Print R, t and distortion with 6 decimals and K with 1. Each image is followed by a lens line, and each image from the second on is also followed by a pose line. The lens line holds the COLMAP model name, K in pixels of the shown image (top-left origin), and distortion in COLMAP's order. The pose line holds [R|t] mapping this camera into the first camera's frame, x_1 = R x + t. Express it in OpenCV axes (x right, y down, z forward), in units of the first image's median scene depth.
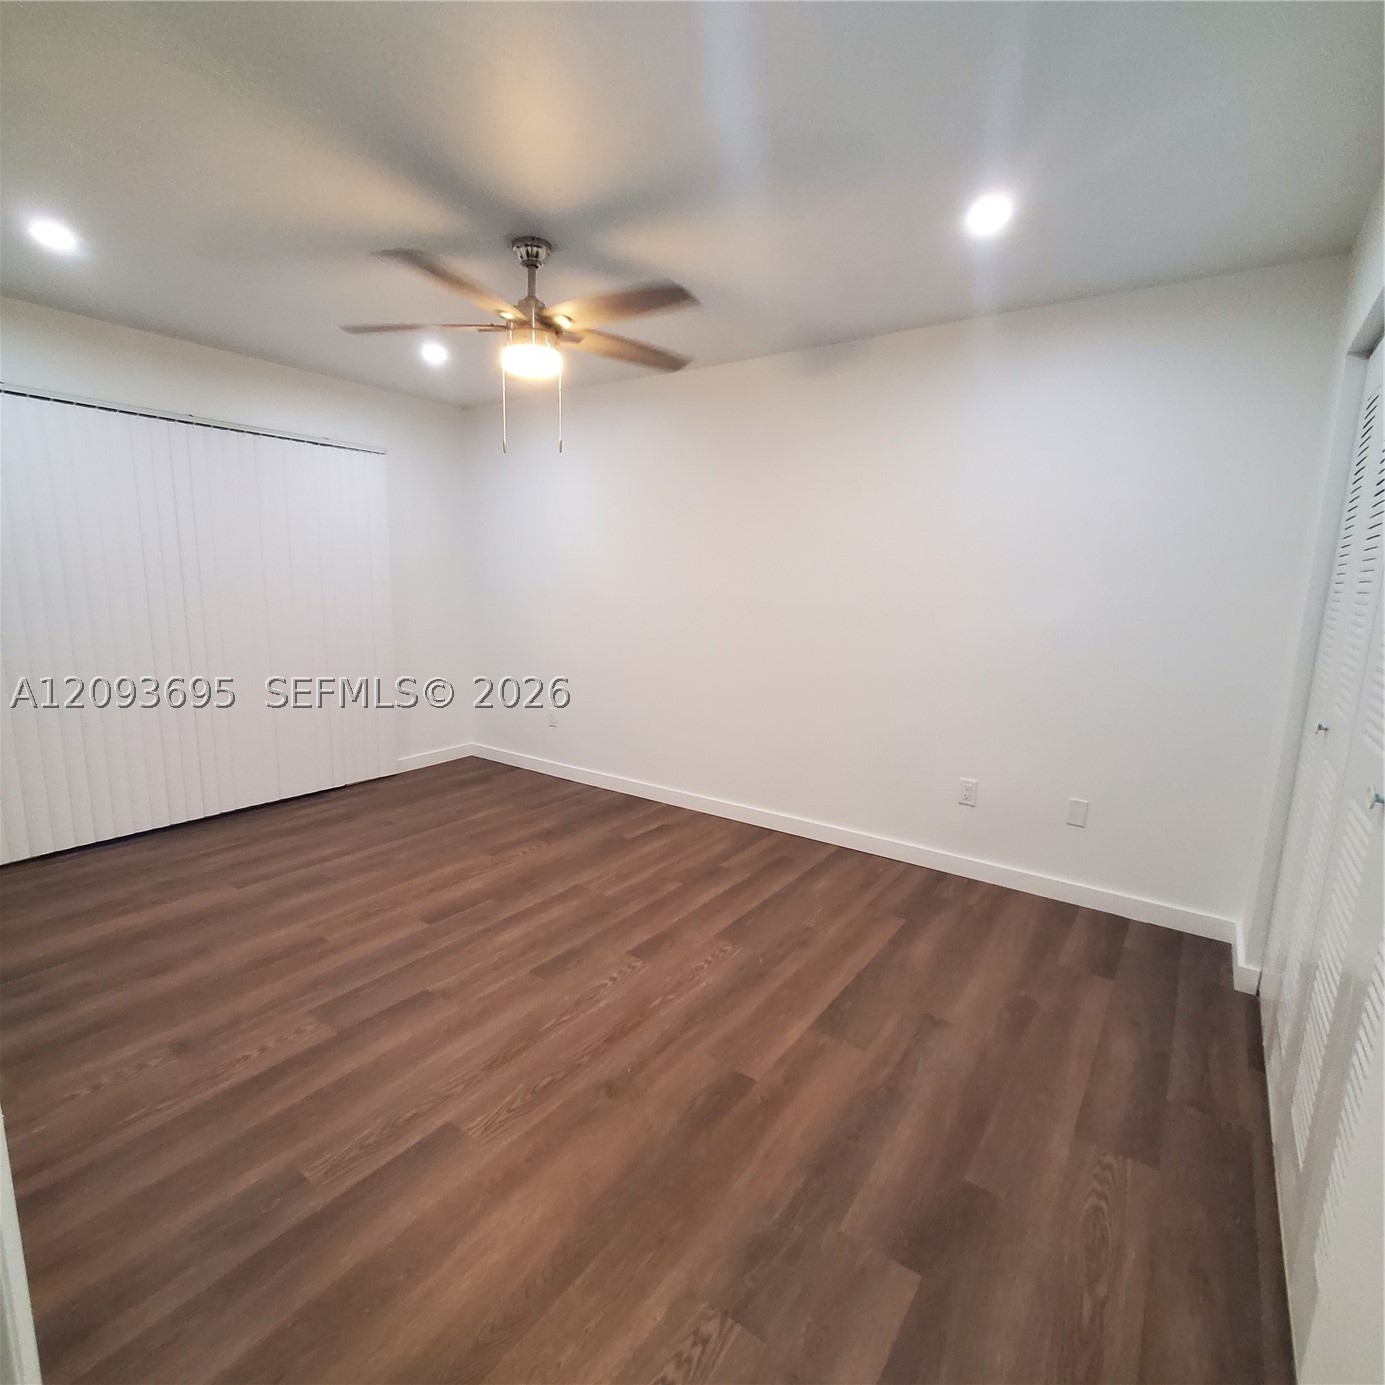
lens RADIAL K [[735.0, 0, 690.1], [0, 735.0, 693.3], [0, 0, 1]] dist [-0.001019, 0.003035]
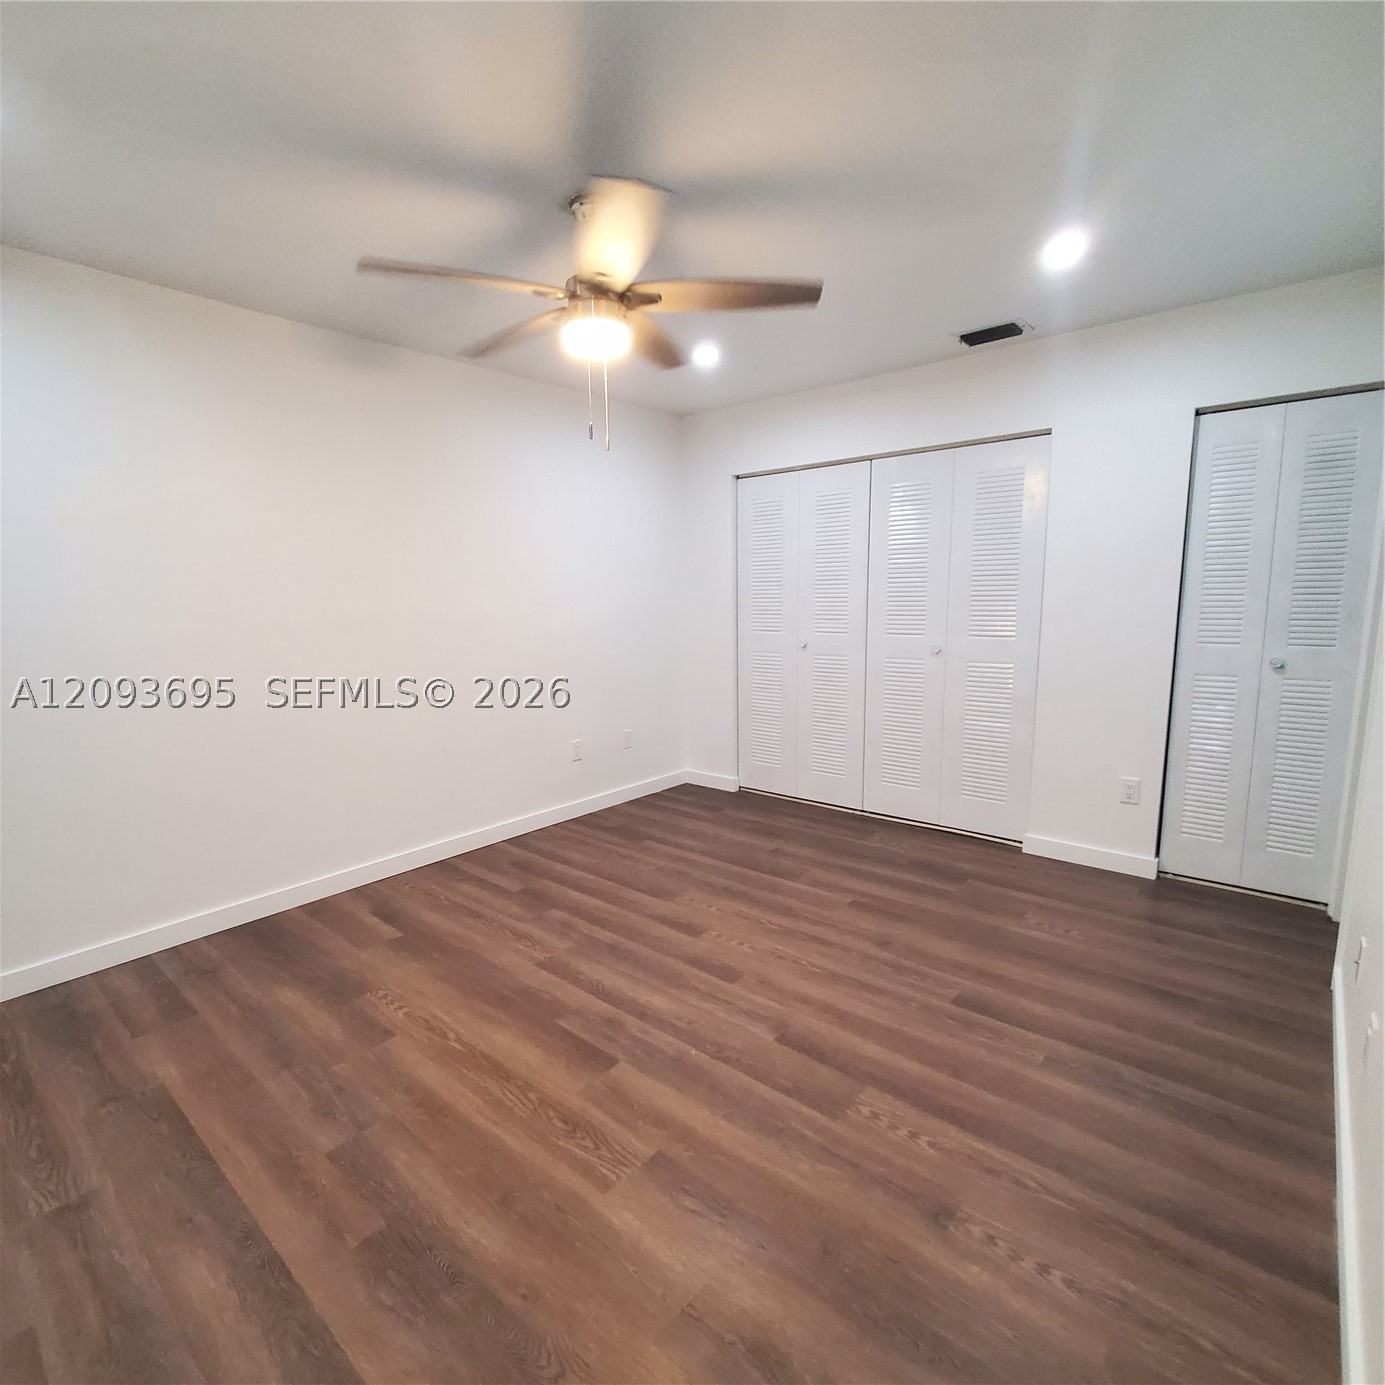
lens RADIAL K [[735.0, 0, 671.1], [0, 735.0, 704.2], [0, 0, 1]] dist [-0.001019, 0.003035]
pose [[0.094693, -0.175199, 0.979969, -1.031846], [0.179682, 0.971233, 0.156274, -0.133506], [-0.979157, 0.161285, 0.123449, 0.836558]]
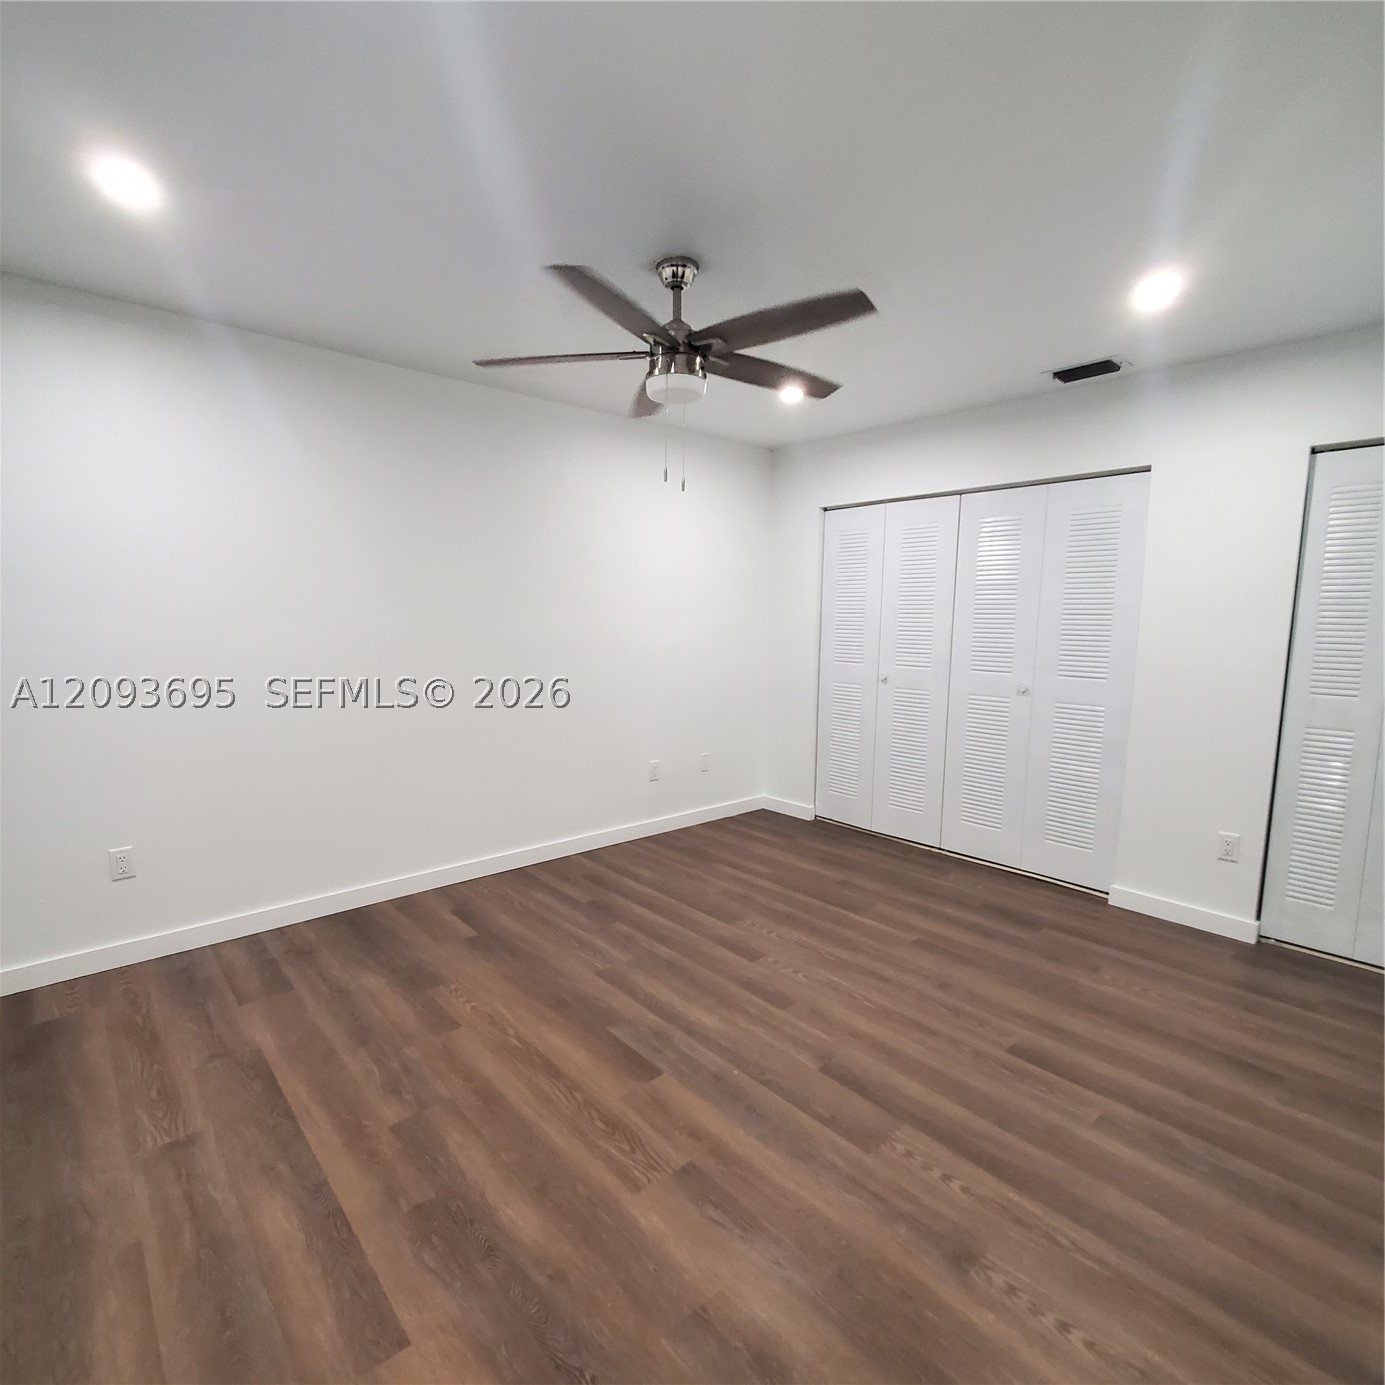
lens RADIAL K [[735.0, 0, 670.4], [0, 735.0, 702.8], [0, 0, 1]] dist [-0.001019, 0.003035]
pose [[0.228376, -0.137661, 0.963791, -1.064008], [0.151628, 0.982902, 0.104462, -0.139650], [-0.961693, 0.122282, 0.245344, 0.792562]]
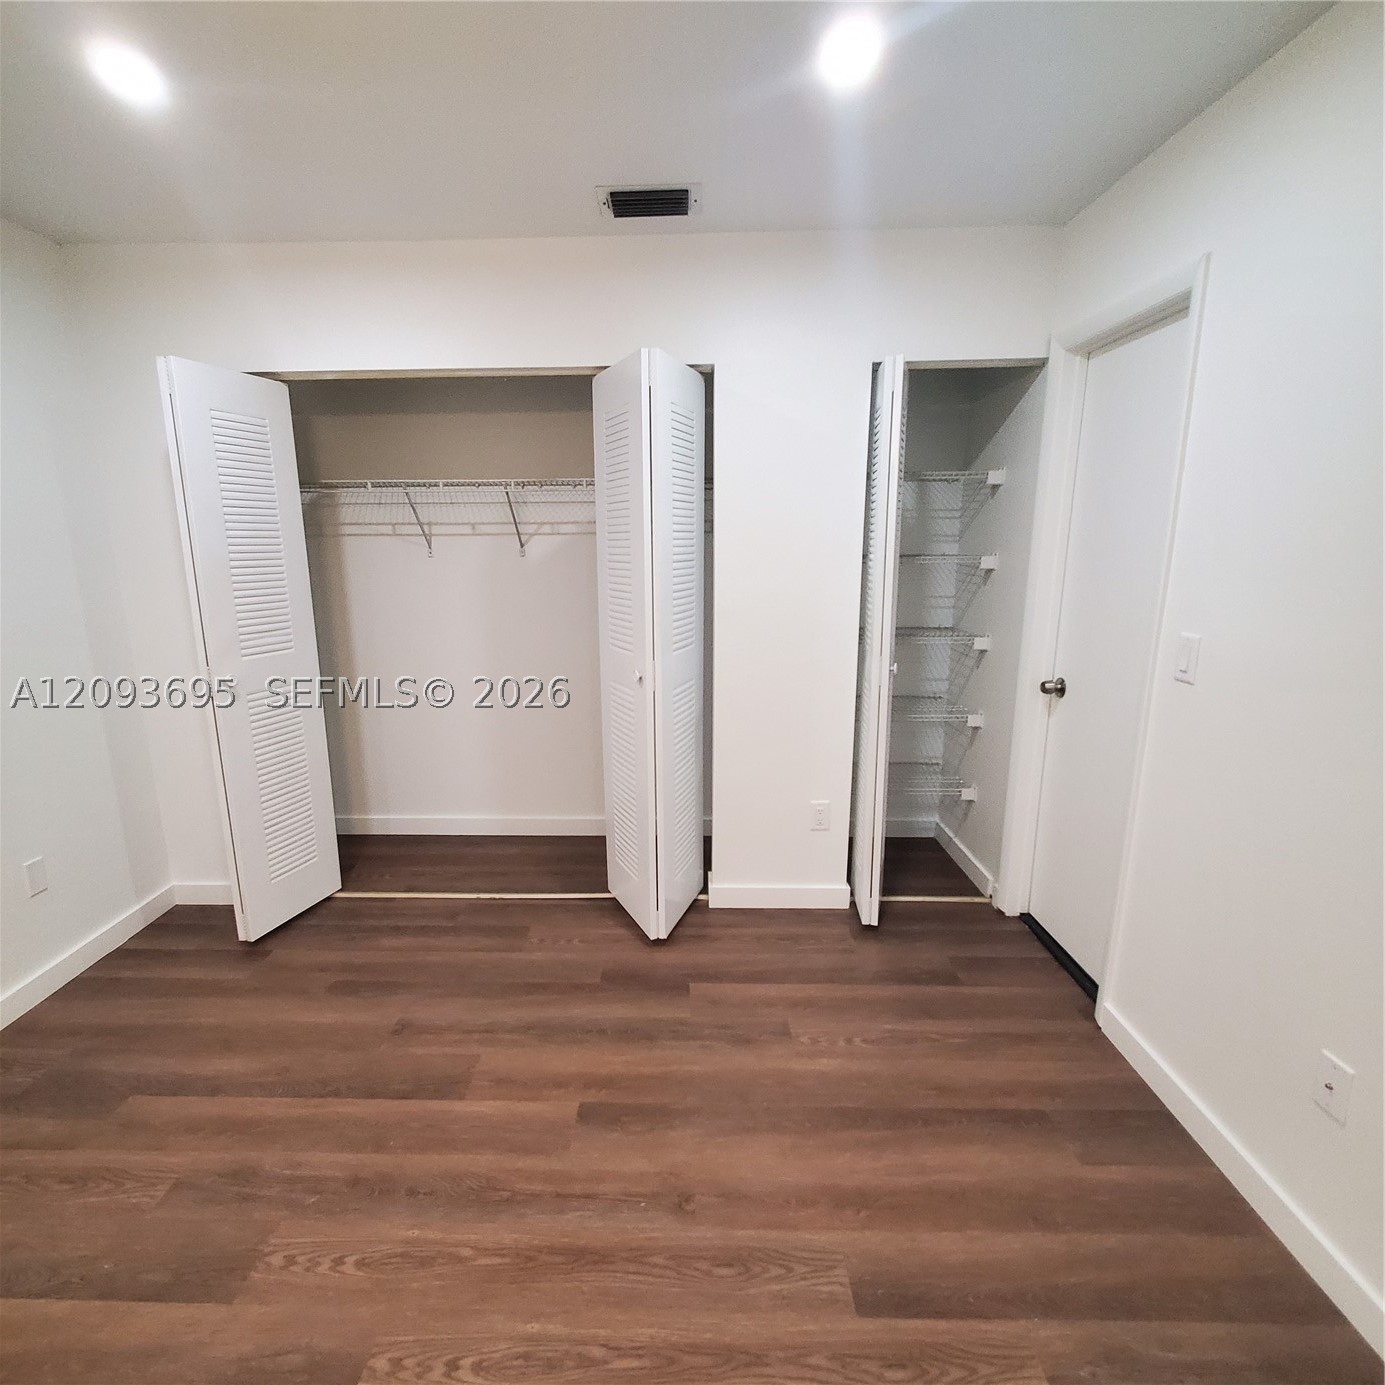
lens RADIAL K [[735.0, 0, 677.1], [0, 735.0, 714.4], [0, 0, 1]] dist [-0.001019, 0.003035]
pose [[-0.564090, -0.207444, 0.799230, -0.473752], [0.128025, 0.934249, 0.332848, -0.179305], [-0.815728, 0.290078, -0.500443, 0.917005]]
